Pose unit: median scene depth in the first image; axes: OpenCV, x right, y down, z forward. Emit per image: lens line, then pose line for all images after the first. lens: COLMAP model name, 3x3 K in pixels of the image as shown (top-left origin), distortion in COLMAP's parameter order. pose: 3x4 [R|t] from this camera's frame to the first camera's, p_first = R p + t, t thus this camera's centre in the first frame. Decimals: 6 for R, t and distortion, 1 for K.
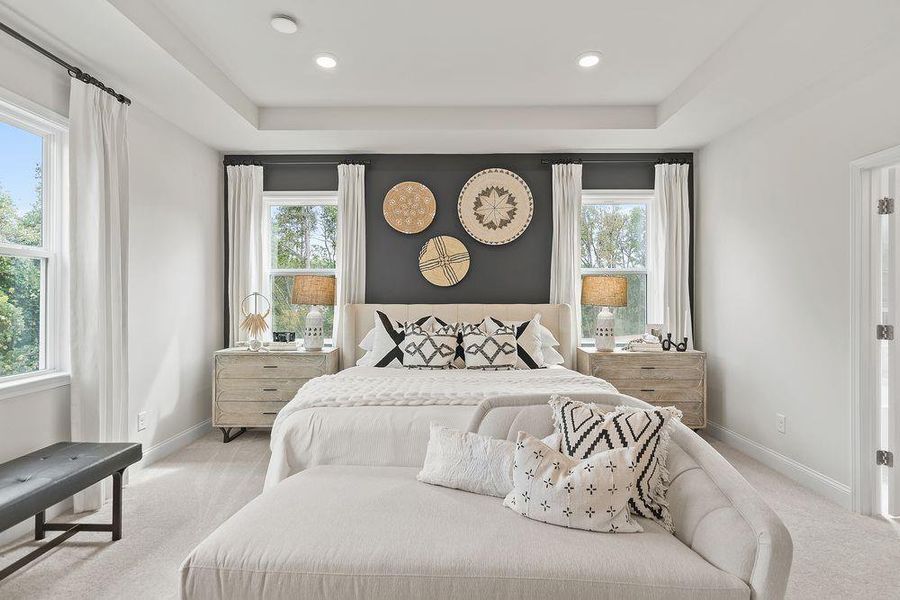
lens RADIAL K [[434.1, 0, 449.5], [0, 434.1, 298.1], [0, 0, 1]] dist [-0.002925, 0.000356]
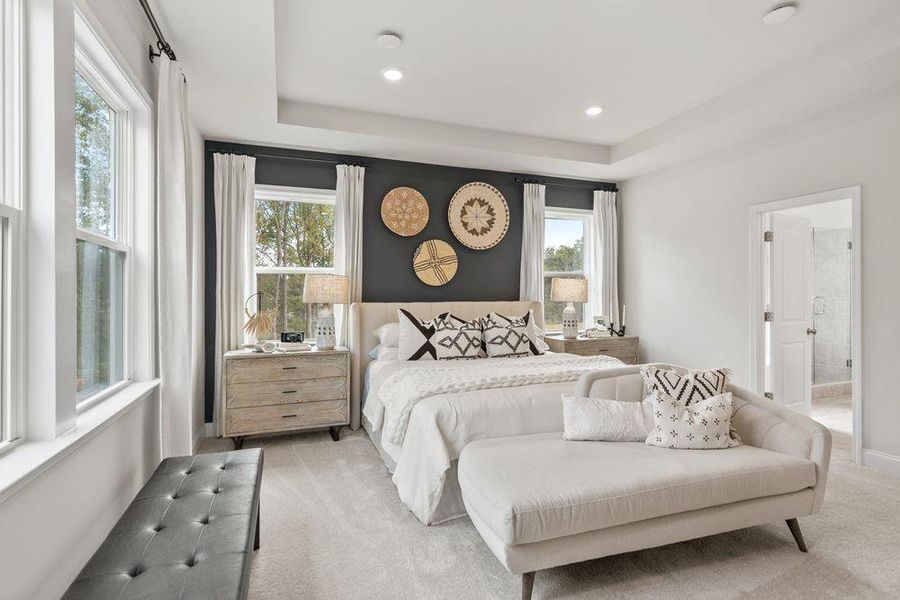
lens RADIAL K [[431.4, 0, 448.1], [0, 431.4, 296.9], [0, 0, 1]] dist [-0.001970, 0.000106]
pose [[0.933479, -0.004675, 0.358601, -0.397831], [0.004561, 0.999989, 0.001163, -0.000524], [-0.358602, 0.000550, 0.933490, -0.025871]]
